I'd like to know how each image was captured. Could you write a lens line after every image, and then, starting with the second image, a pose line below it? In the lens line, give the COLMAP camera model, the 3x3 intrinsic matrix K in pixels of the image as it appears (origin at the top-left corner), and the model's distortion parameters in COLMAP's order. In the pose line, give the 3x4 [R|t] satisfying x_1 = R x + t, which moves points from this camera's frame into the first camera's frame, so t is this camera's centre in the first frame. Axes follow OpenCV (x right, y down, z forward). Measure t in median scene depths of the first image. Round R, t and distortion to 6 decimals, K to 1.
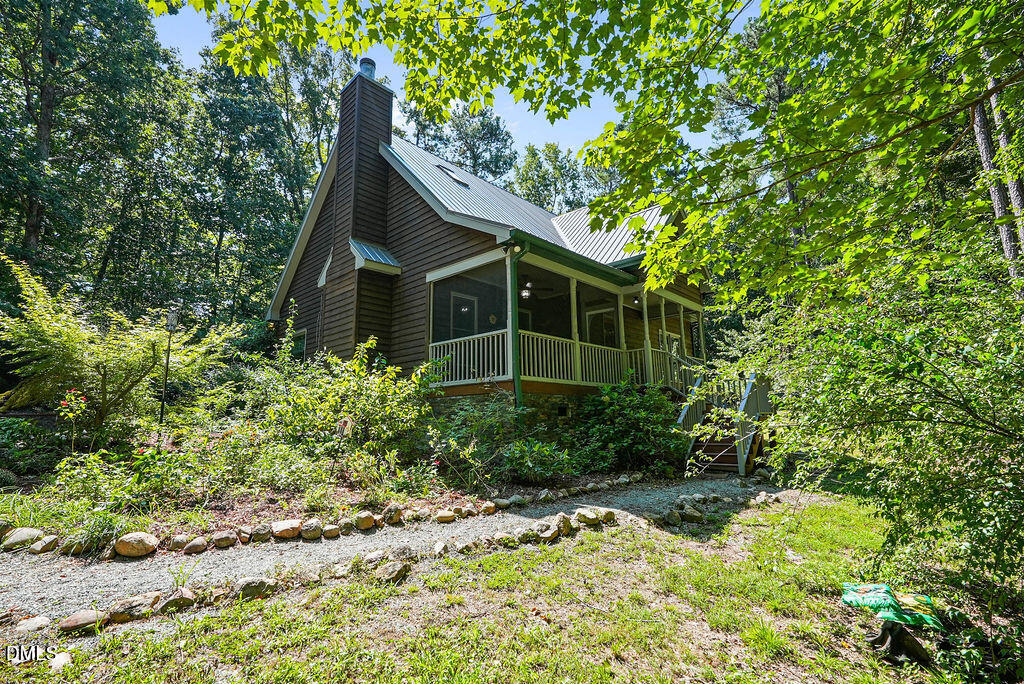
lens RADIAL K [[463.8, 0, 505.5], [0, 463.8, 336.5], [0, 0, 1]] dist [-0.002738, 0.000528]
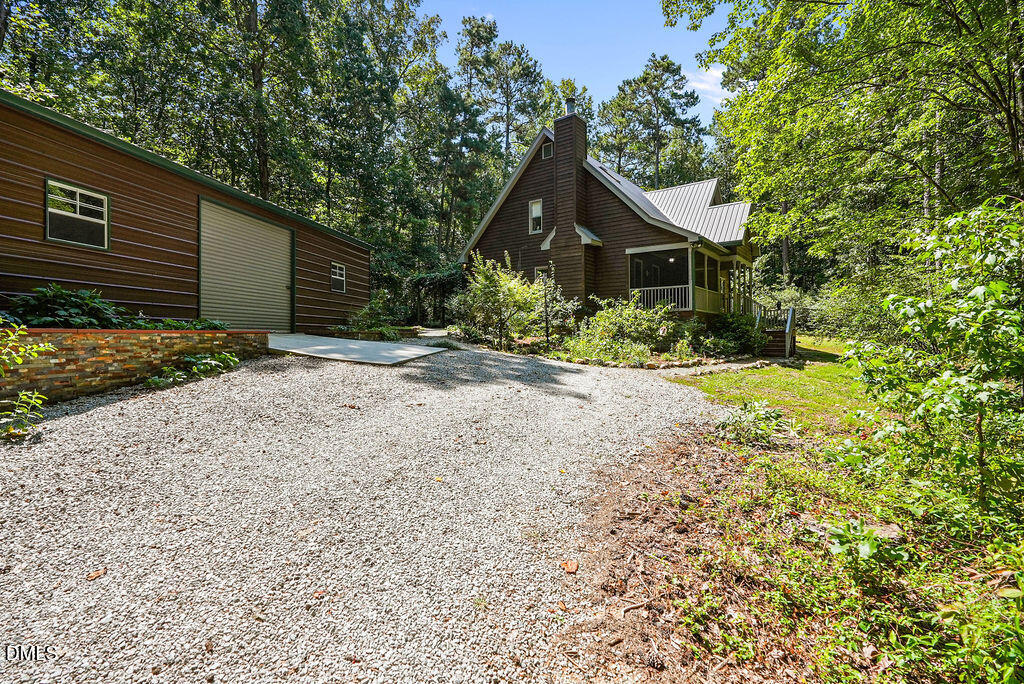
lens RADIAL K [[463.8, 0, 505.5], [0, 463.8, 336.5], [0, 0, 1]] dist [-0.002738, 0.000528]
pose [[0.995185, 0.013493, 0.097079, -0.974984], [-0.030462, 0.984007, 0.175505, -0.126247], [-0.093159, -0.177618, 0.979680, -0.931324]]
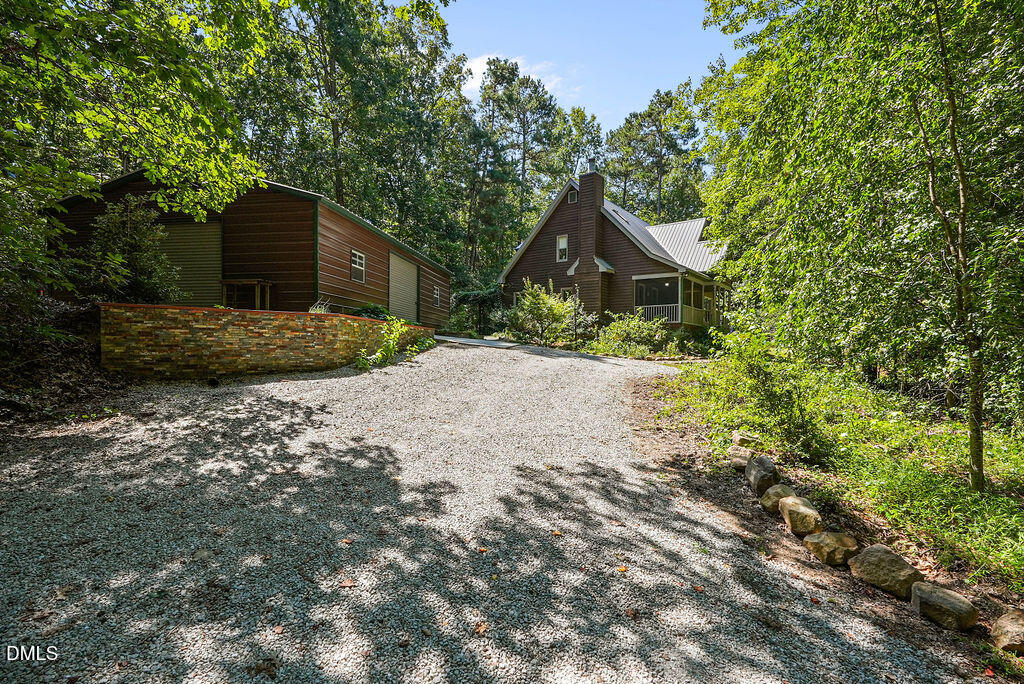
lens RADIAL K [[474.1, 0, 515.6], [0, 474.1, 364.5], [0, 0, 1]] dist [-0.000728, 0.000083]
pose [[0.992417, 0.020178, 0.121246, -1.273652], [-0.044346, 0.978773, 0.200093, -0.184367], [-0.114634, -0.203952, 0.972246, -1.672567]]
